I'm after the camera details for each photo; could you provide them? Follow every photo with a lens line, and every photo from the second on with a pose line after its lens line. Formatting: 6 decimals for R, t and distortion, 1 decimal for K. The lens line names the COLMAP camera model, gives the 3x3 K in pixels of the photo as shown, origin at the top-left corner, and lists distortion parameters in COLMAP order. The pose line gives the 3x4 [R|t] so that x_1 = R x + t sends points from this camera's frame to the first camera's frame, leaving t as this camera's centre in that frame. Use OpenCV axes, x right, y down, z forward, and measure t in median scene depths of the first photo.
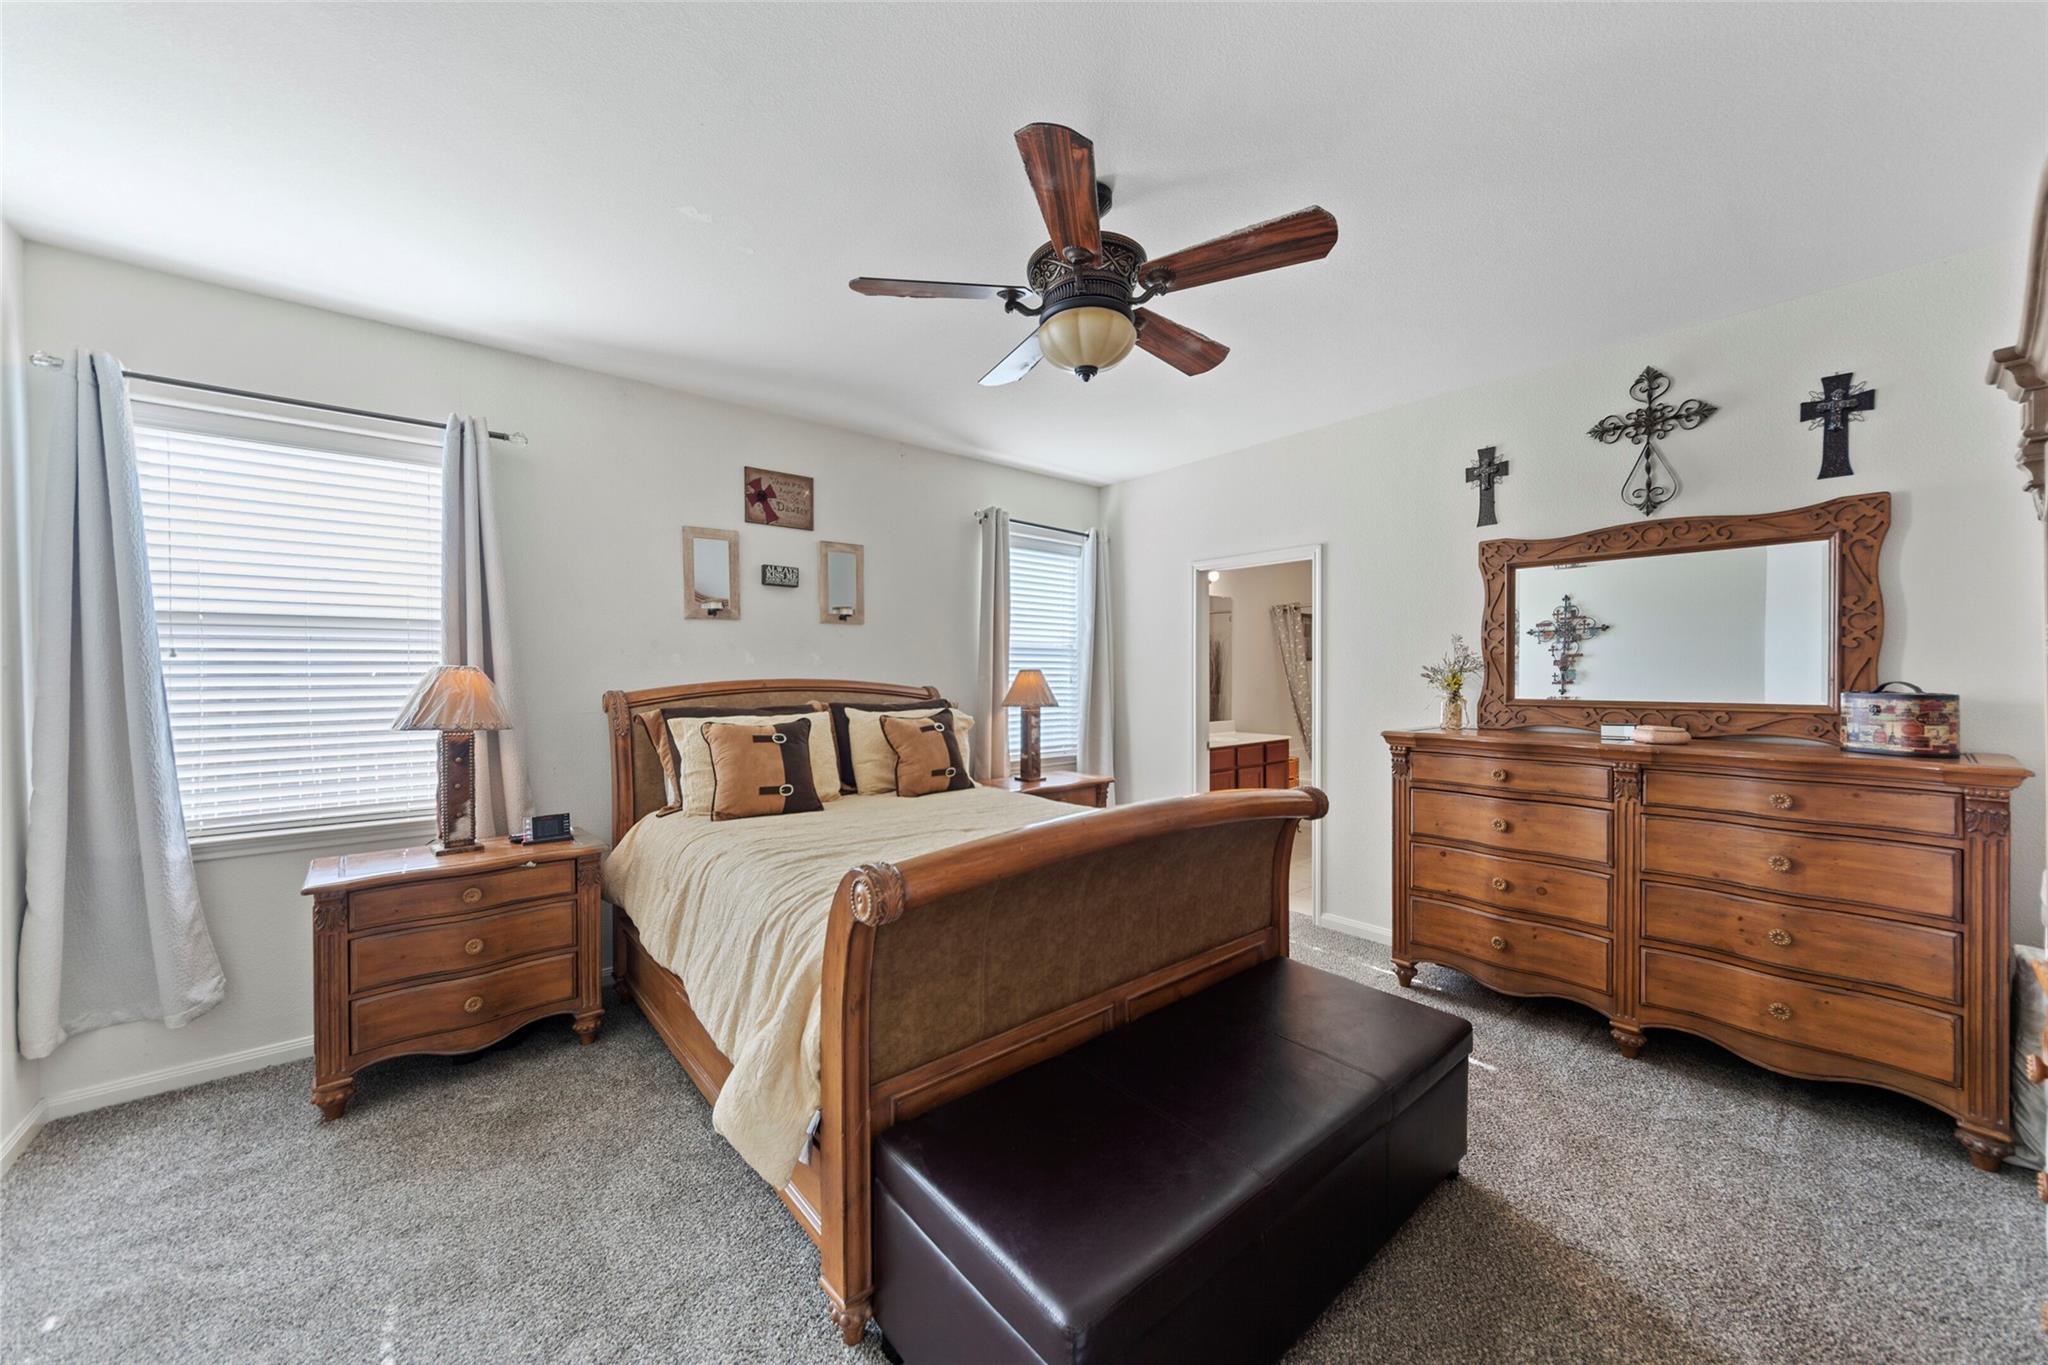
lens RADIAL K [[745.5, 0, 1024.0], [0, 745.5, 682.5], [0, 0, 1]] dist [-0.000454, -0.000078]
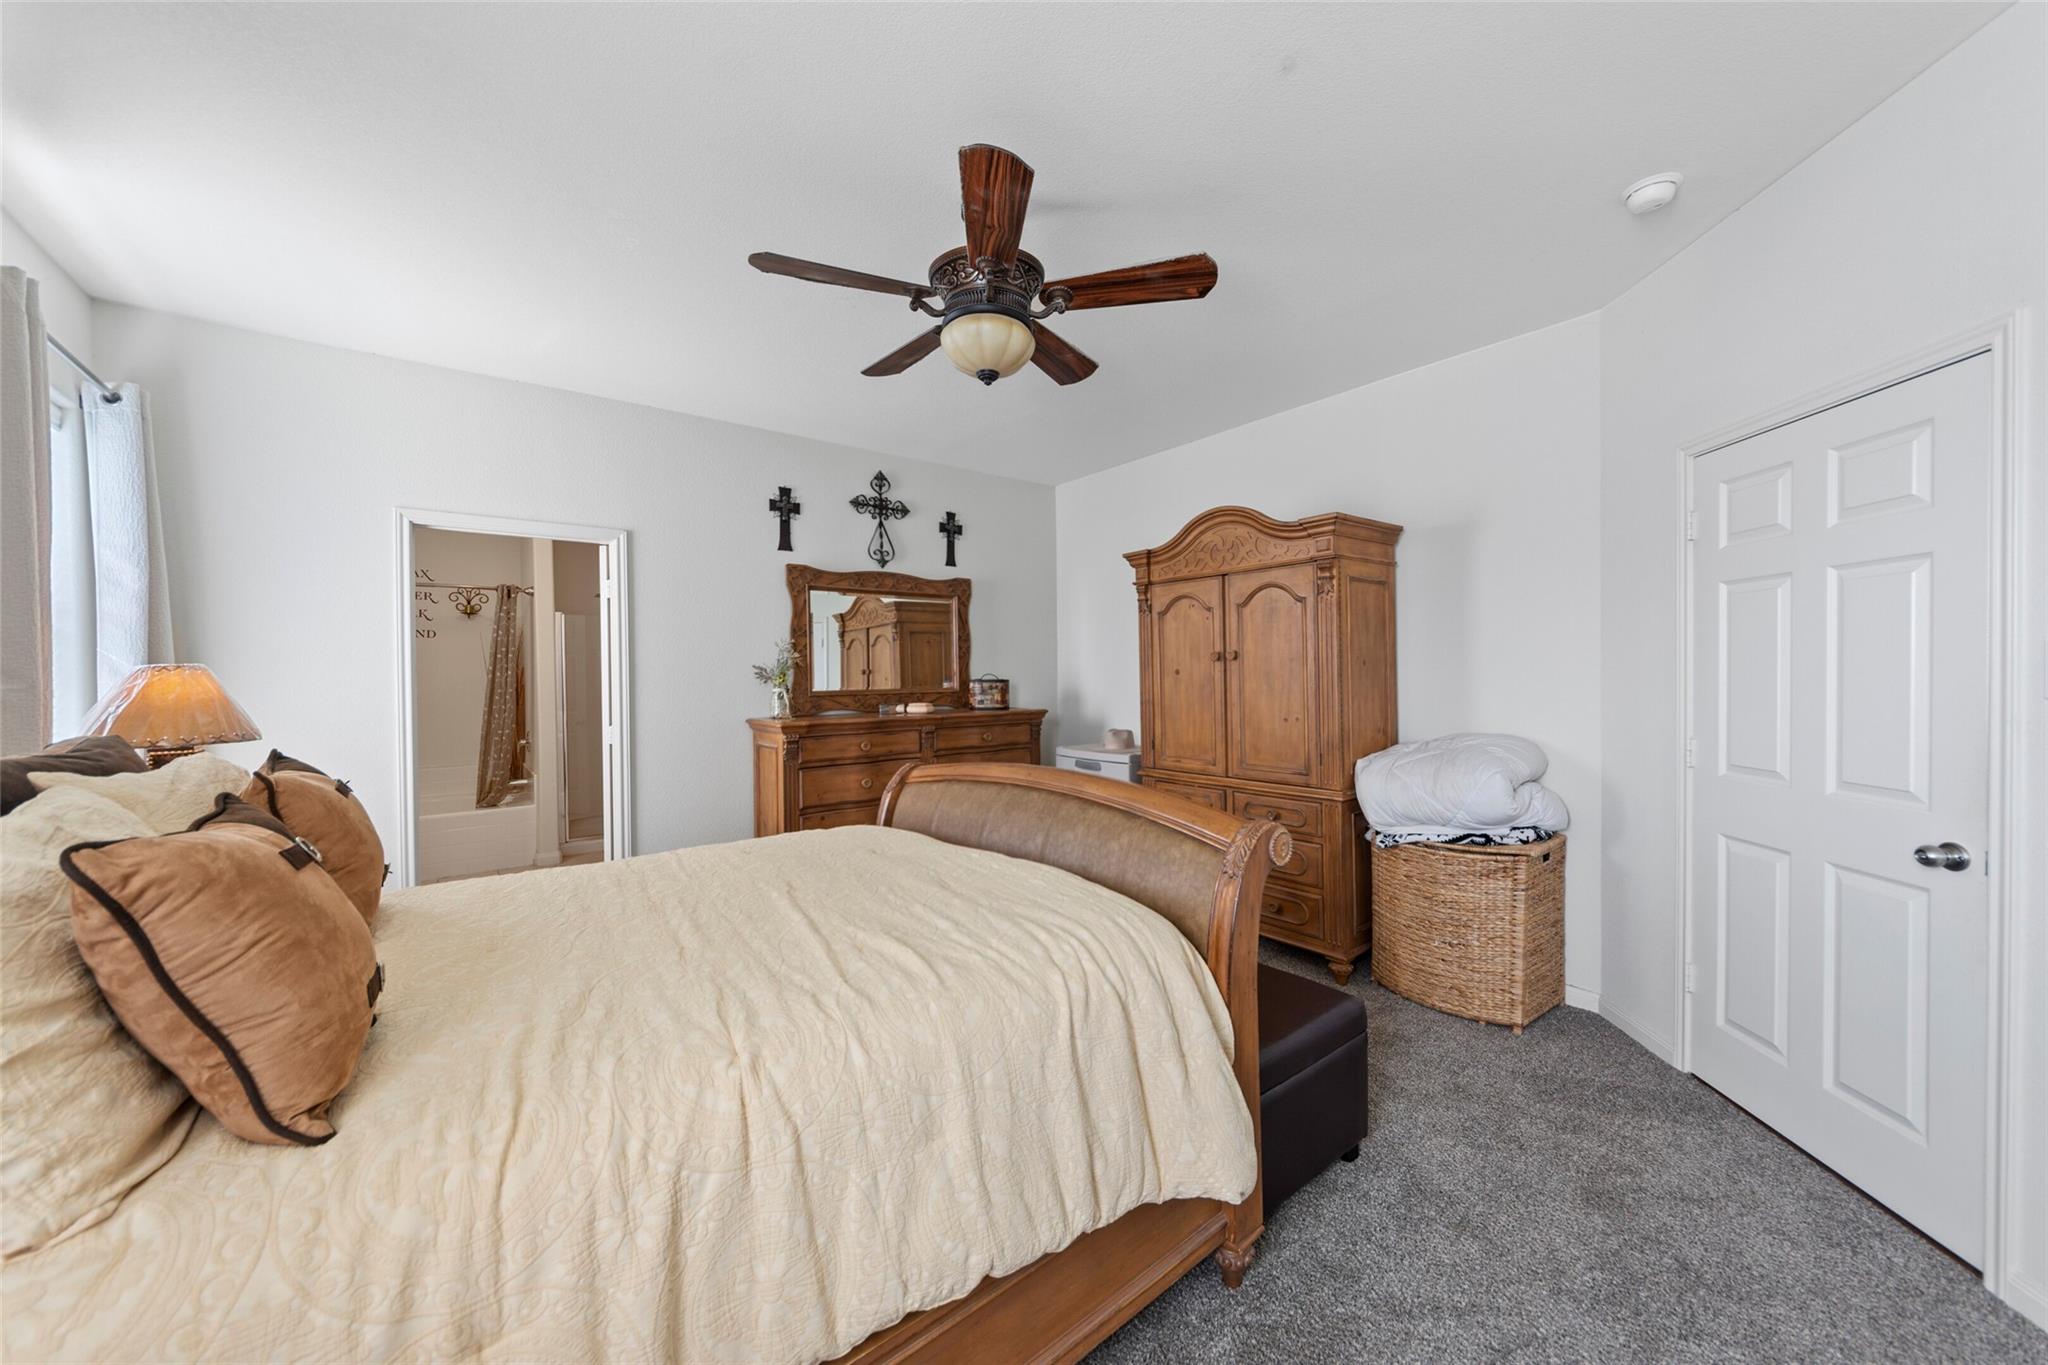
lens RADIAL K [[712.3, 0, 1024.0], [0, 712.3, 682.5], [0, 0, 1]] dist [0.000366, 0.000026]
pose [[0.040931, -0.009153, 0.999120, -0.609352], [0.026585, 0.999614, 0.008068, 0.007289], [-0.998808, 0.026231, 0.041159, 0.646584]]
